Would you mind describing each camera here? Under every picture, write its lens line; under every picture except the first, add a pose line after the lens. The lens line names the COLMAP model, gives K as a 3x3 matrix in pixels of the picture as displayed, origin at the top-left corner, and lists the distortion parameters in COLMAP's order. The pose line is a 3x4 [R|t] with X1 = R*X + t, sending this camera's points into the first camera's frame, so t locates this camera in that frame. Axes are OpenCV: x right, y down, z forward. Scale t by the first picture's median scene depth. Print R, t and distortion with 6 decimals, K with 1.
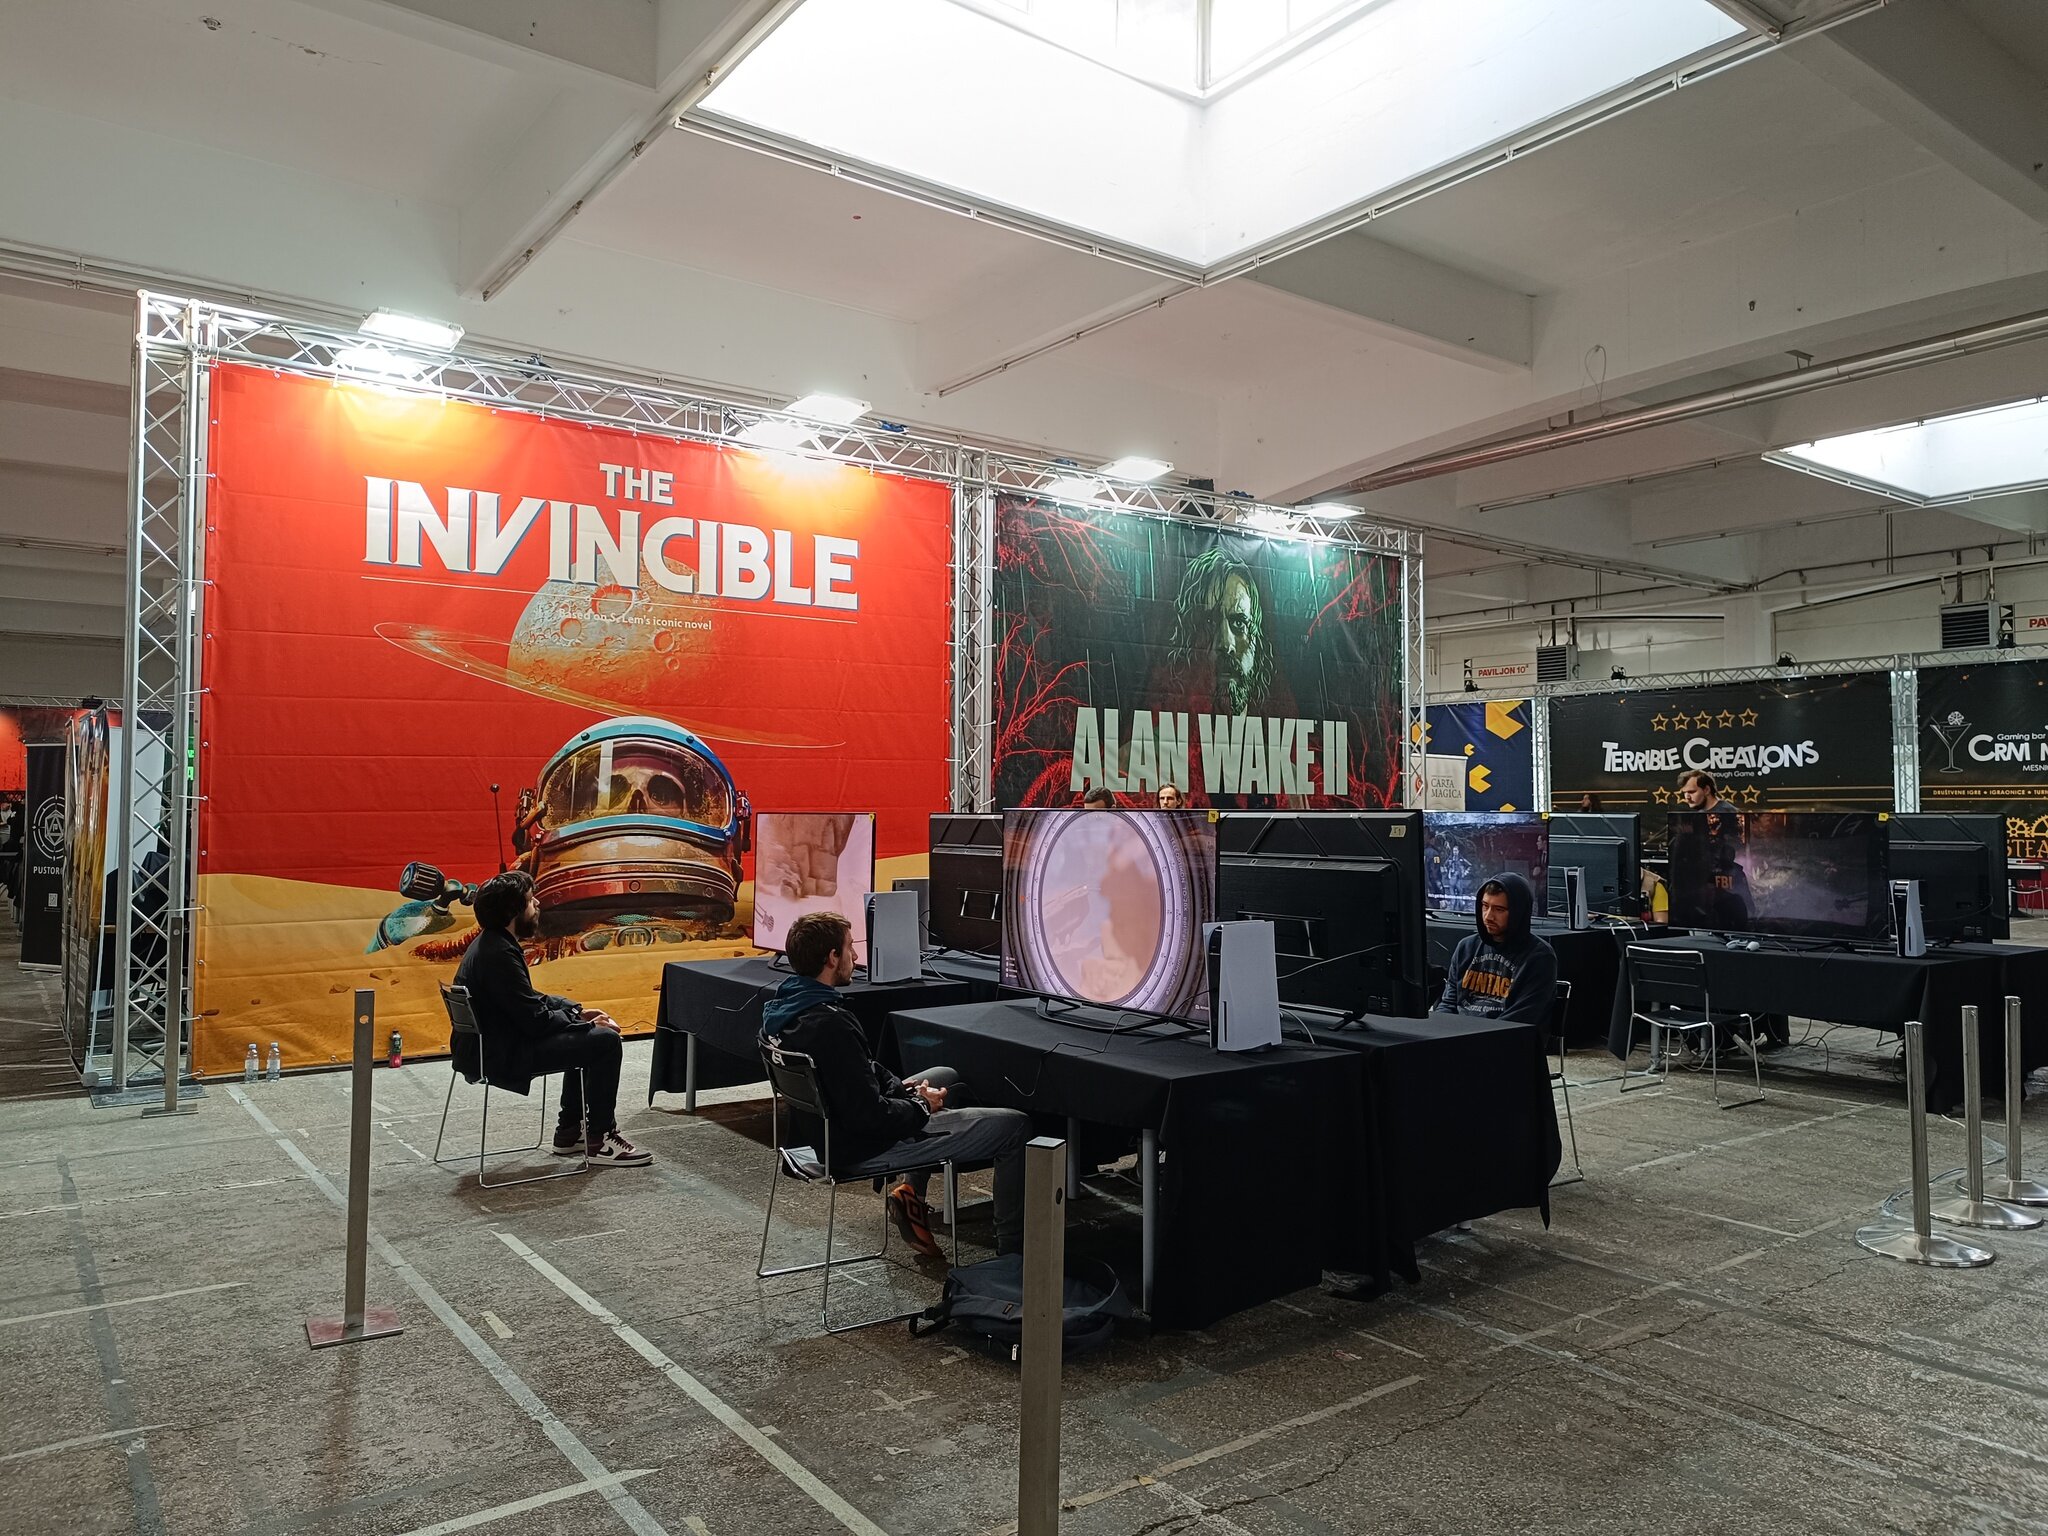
lens RADIAL K [[1432.7, 0, 1024.0], [0, 1432.7, 768.0], [0, 0, 1]] dist [-0.091627, 0.100828]
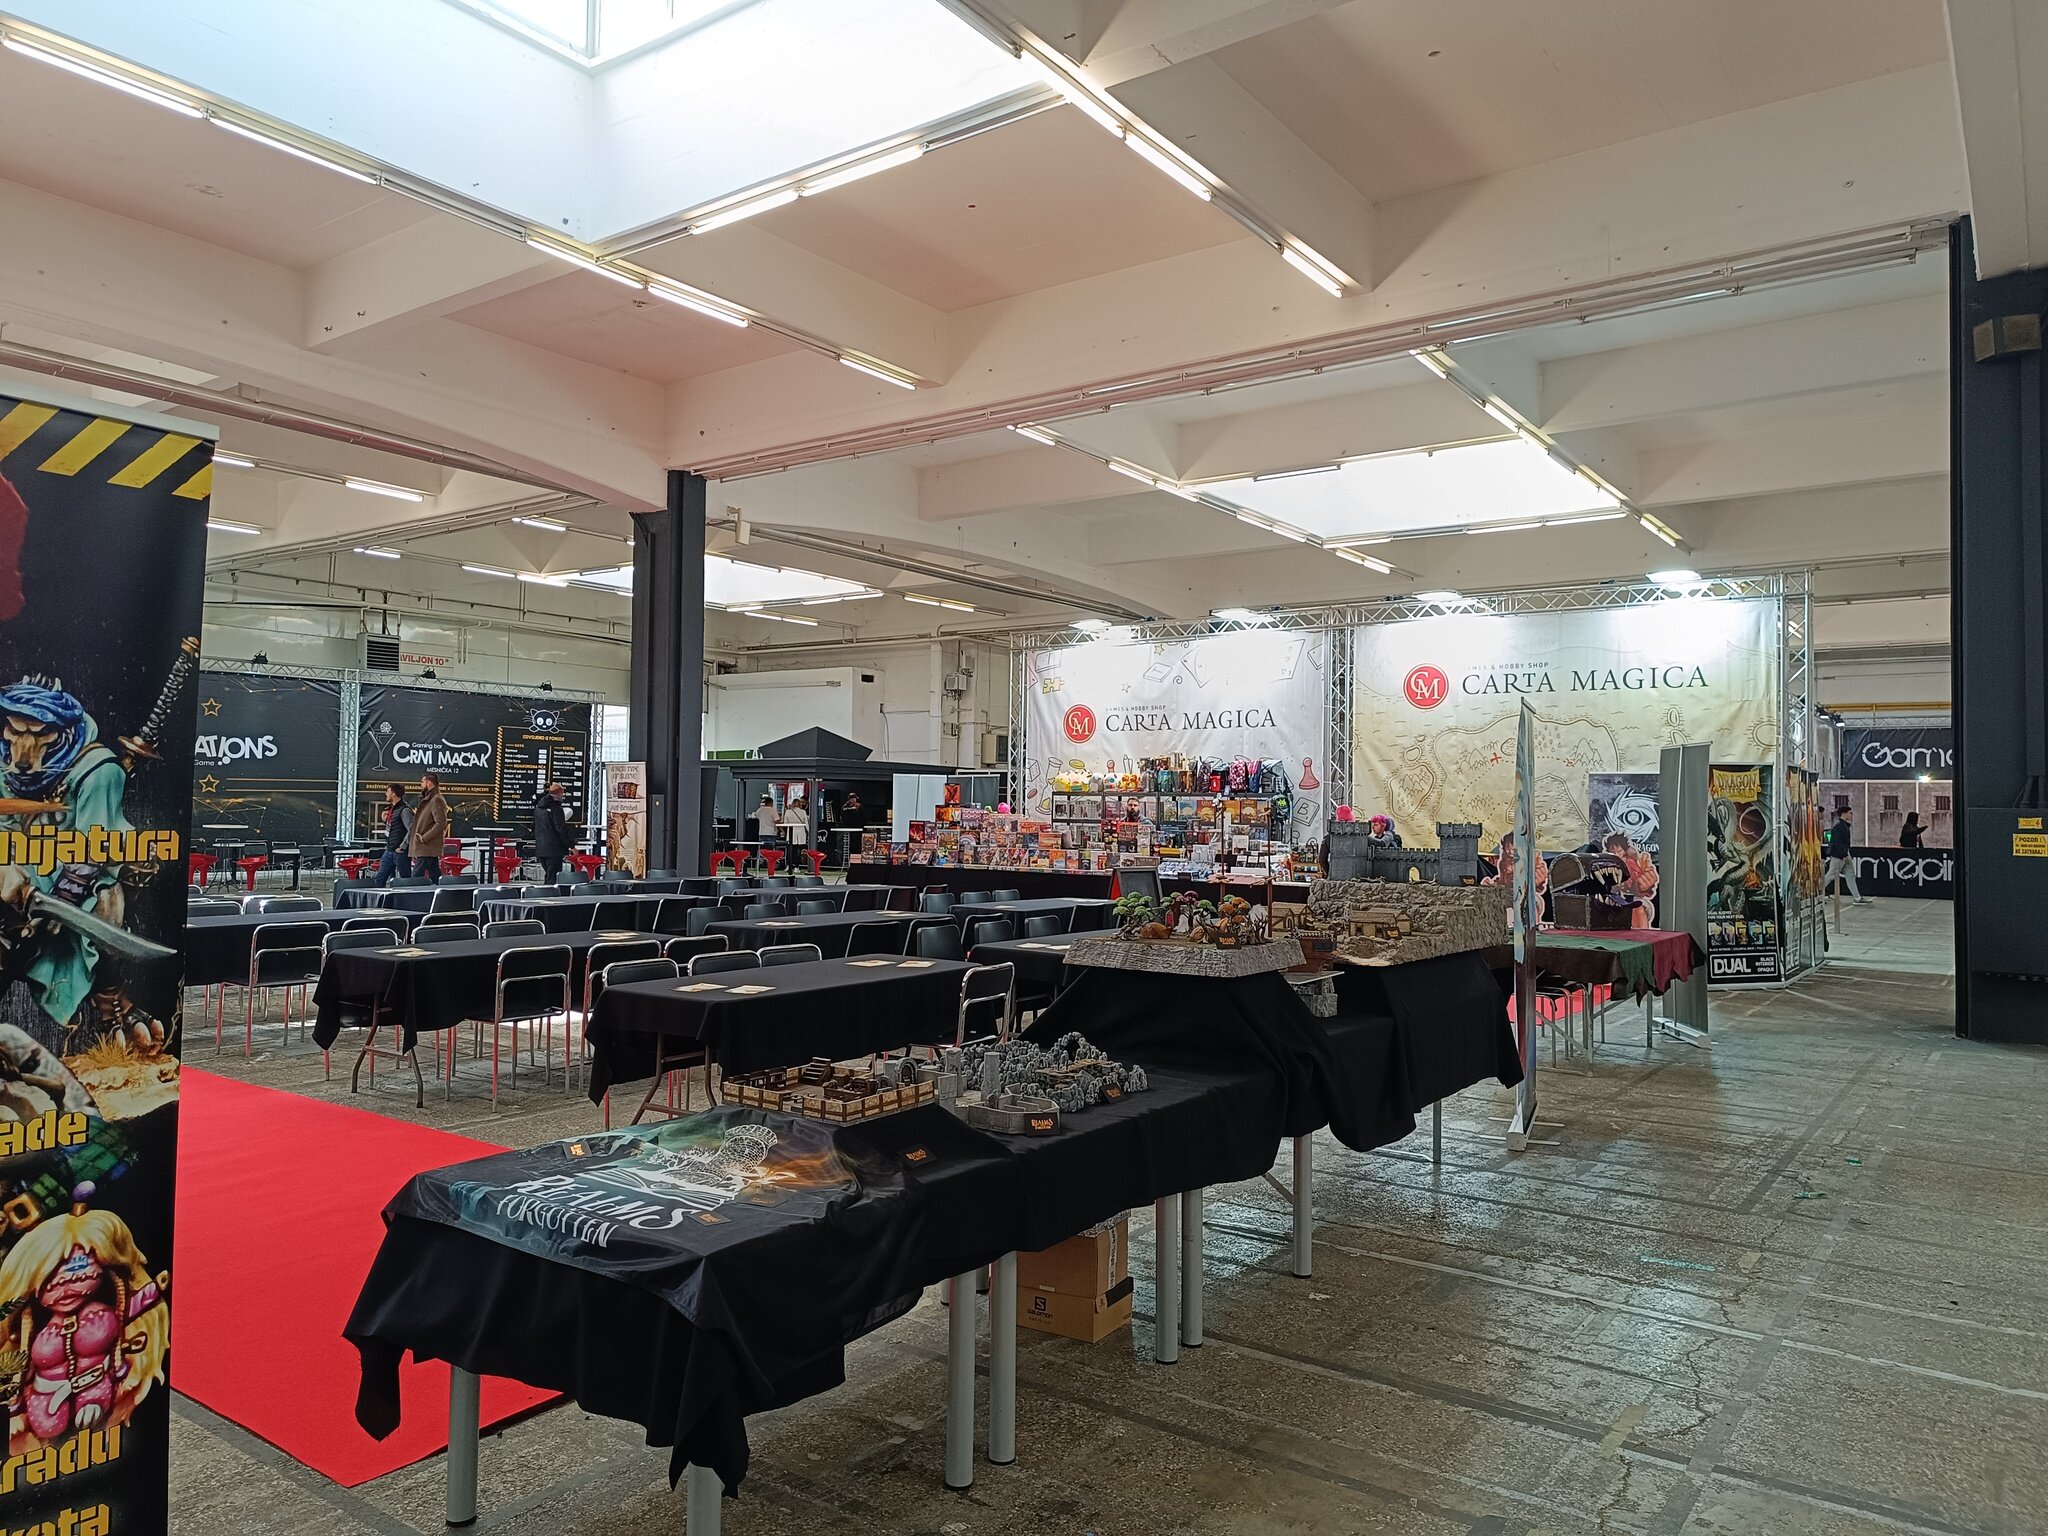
lens RADIAL K [[1432.7, 0, 1024.0], [0, 1432.7, 768.0], [0, 0, 1]] dist [-0.091627, 0.100828]
pose [[-0.306011, 0.028830, 0.951591, -0.641032], [-0.033893, 0.998578, -0.041152, 0.030208], [-0.951424, -0.044845, -0.304599, 0.775412]]
